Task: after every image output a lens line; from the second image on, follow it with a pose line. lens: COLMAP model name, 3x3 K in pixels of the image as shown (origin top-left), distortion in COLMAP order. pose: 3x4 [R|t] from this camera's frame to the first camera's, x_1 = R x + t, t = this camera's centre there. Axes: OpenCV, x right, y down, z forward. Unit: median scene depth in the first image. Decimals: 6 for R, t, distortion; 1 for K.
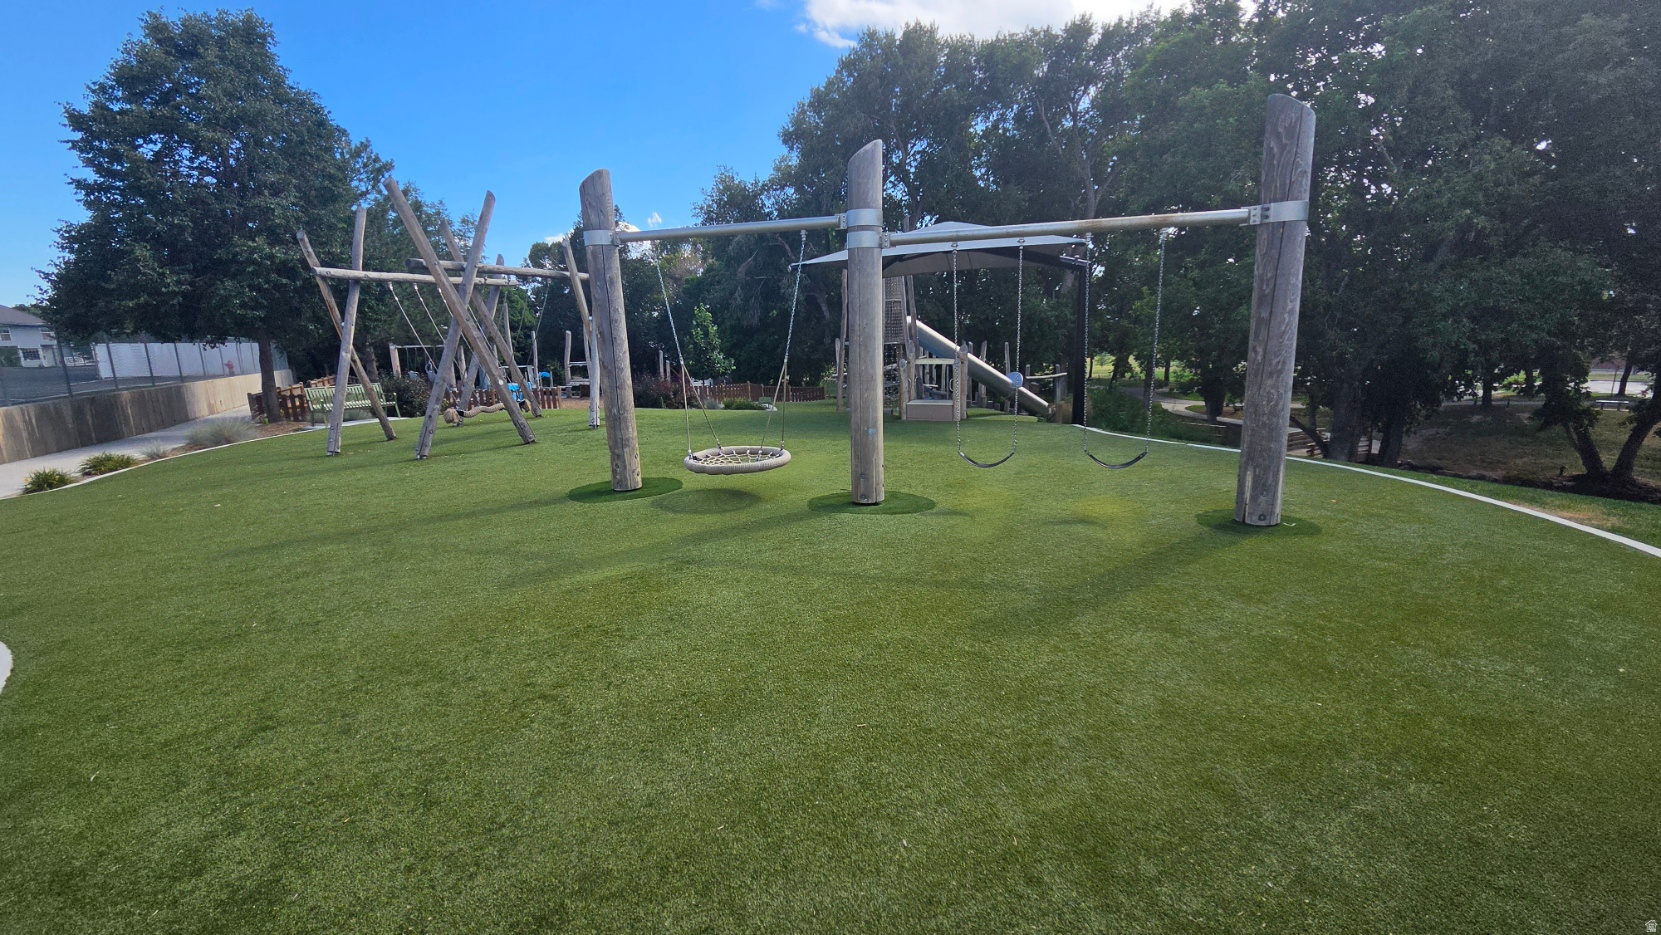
lens RADIAL K [[675.5, 0, 835.0], [0, 675.5, 467.1], [0, 0, 1]] dist [-0.000352, -0.000227]
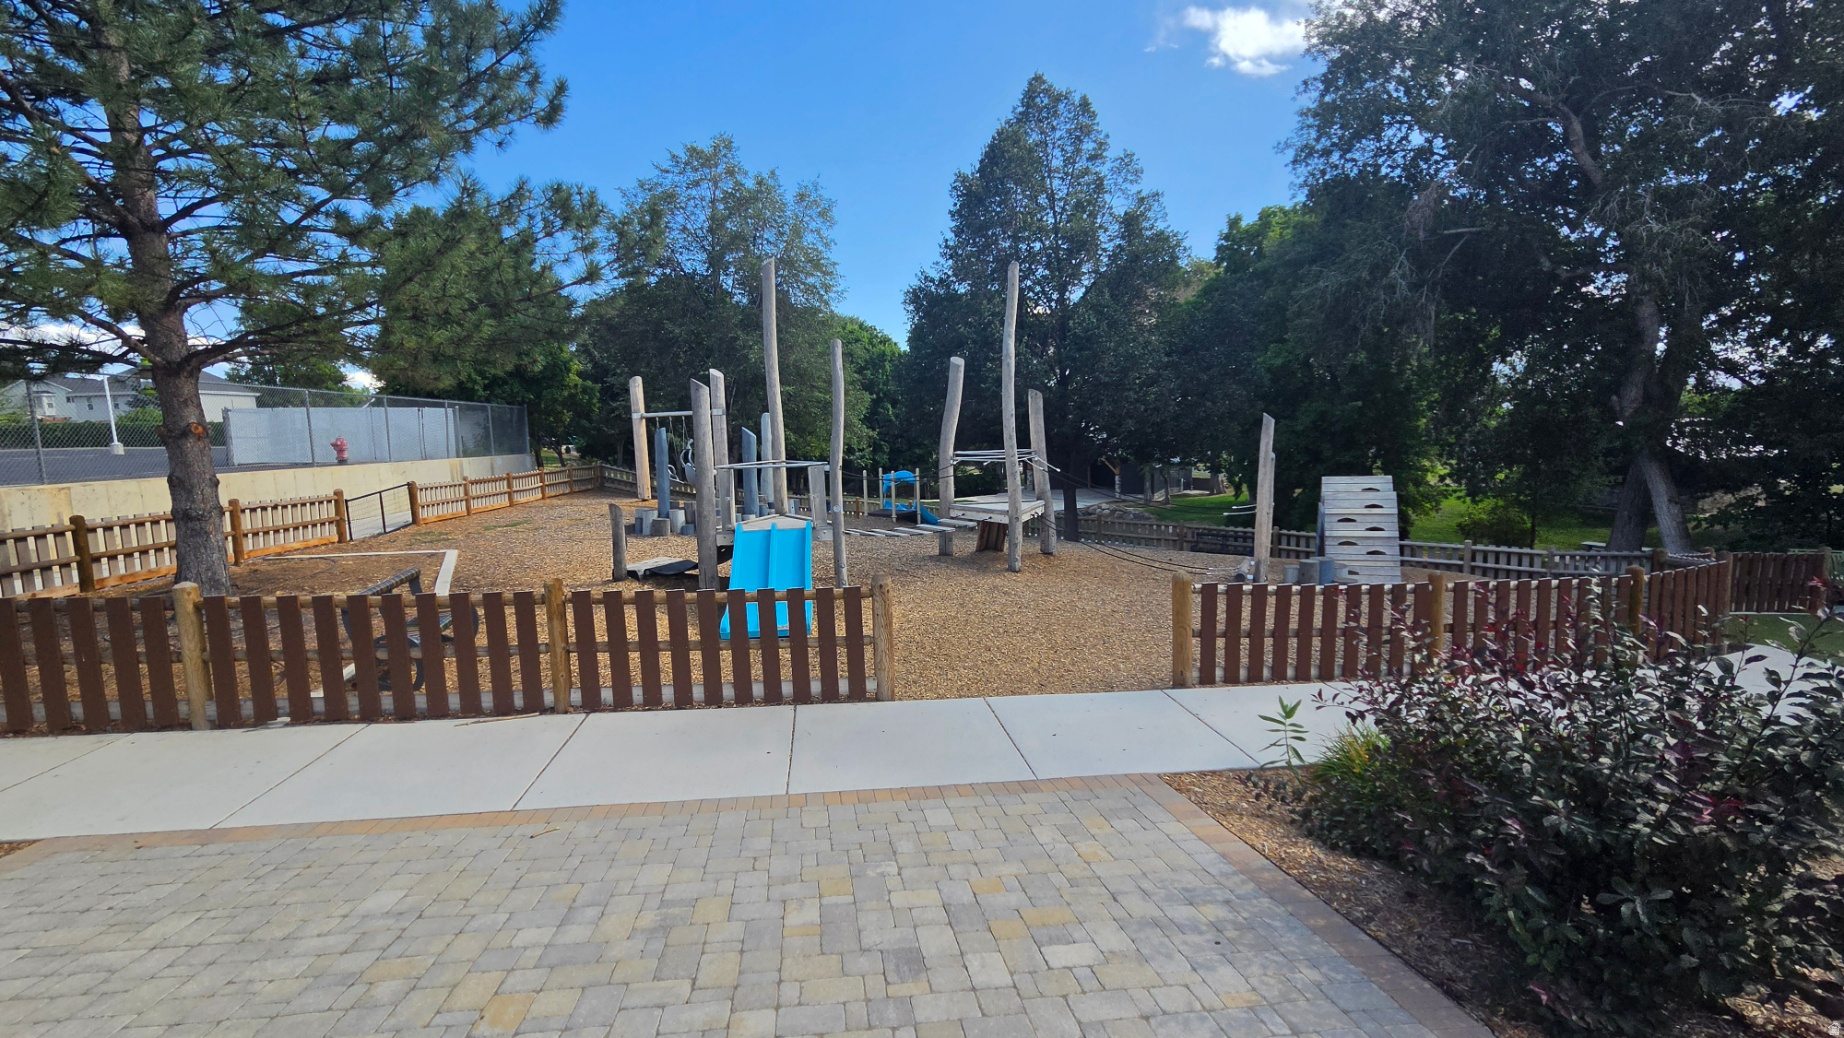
lens RADIAL K [[750.0, 0, 926.0], [0, 750.0, 516.8], [0, 0, 1]] dist [-0.000352, -0.000227]
pose [[0.915307, 0.051594, -0.399438, -0.070615], [-0.075120, 0.996227, -0.043458, -0.029386], [0.395688, 0.069784, 0.915730, 0.181146]]
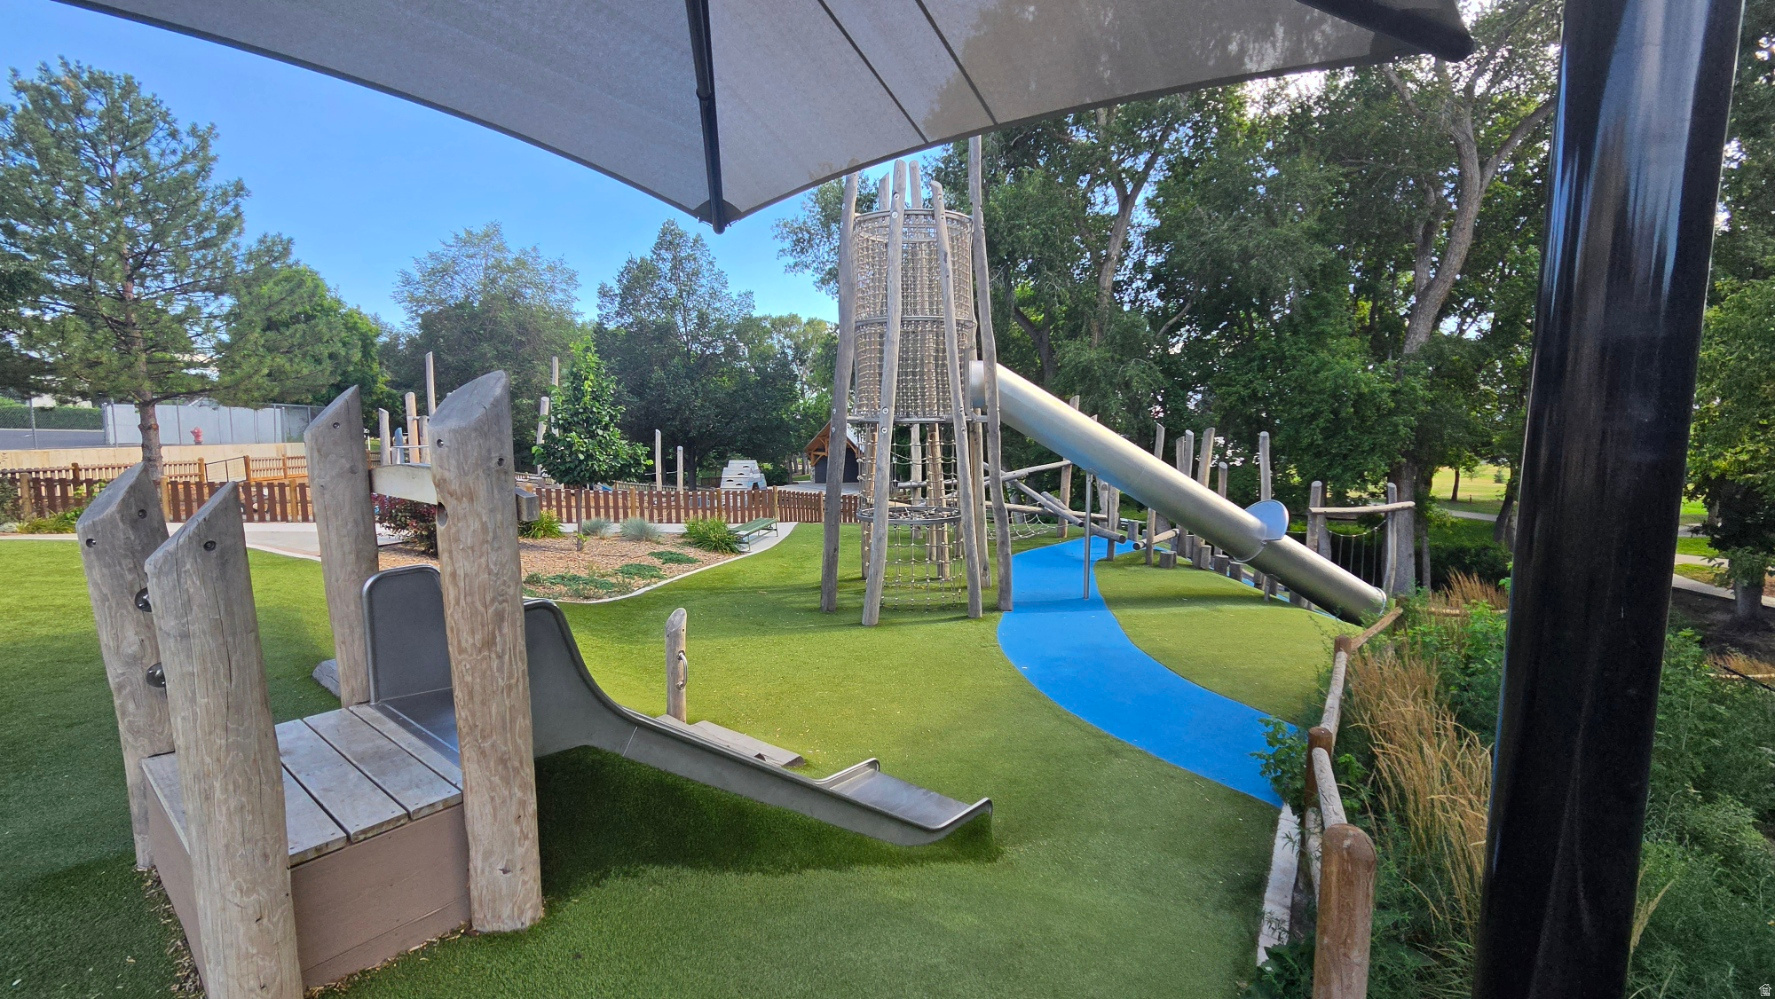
lens RADIAL K [[721.9, 0, 880.9], [0, 721.9, 496.1], [0, 0, 1]] dist [-0.000352, -0.000227]
pose [[0.955199, 0.054893, -0.290829, 0.036946], [-0.080741, 0.993708, -0.077627, -0.020964], [0.284738, 0.097631, 0.953621, 0.115986]]
